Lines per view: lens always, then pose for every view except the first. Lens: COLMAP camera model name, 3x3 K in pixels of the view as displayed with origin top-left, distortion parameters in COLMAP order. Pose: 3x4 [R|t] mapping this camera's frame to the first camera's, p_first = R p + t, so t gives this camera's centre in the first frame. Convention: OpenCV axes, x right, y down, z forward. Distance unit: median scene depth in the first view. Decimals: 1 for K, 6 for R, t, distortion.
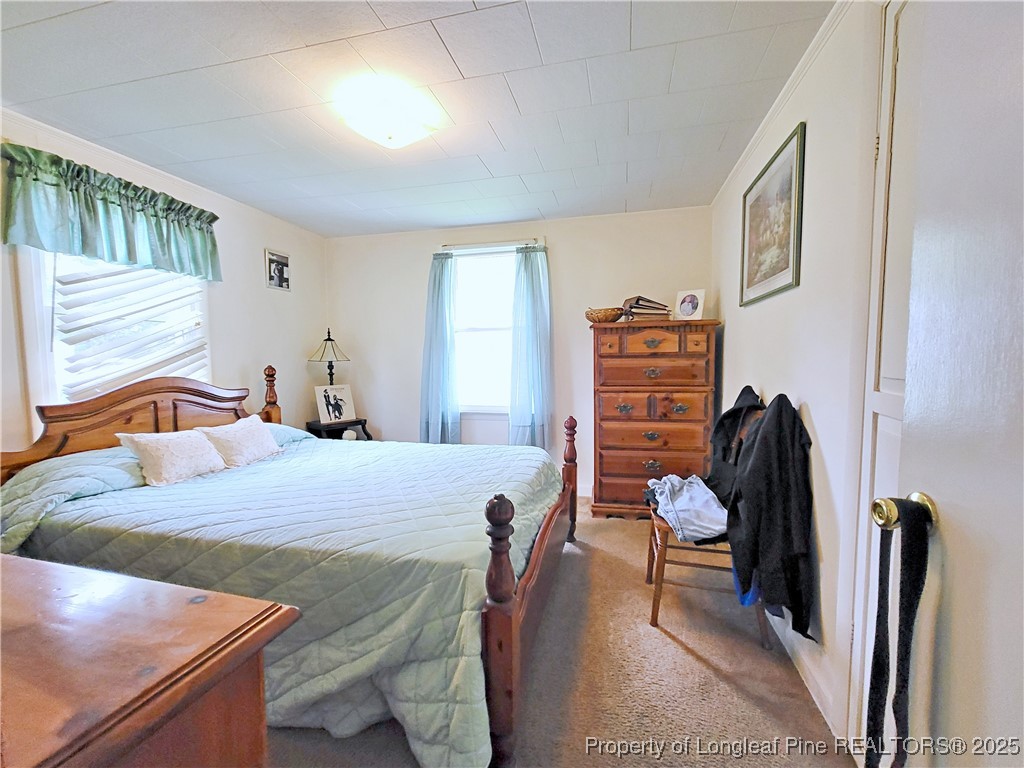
lens RADIAL K [[438.1, 0, 511.7], [0, 438.1, 385.5], [0, 0, 1]] dist [-0.000691, -0.001244]
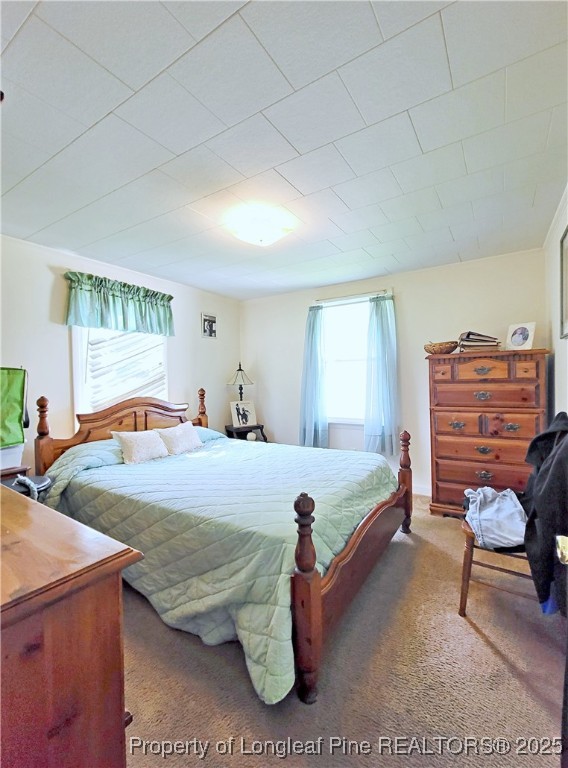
lens RADIAL K [[333.3, 0, 282.1], [0, 333.3, 382.0], [0, 0, 1]] dist [-0.003204, -0.001274]
pose [[0.947459, -0.004244, -0.319850, 0.127348], [-0.009774, 0.999061, -0.042210, -0.030489], [0.319729, 0.043119, 0.946527, -0.023381]]
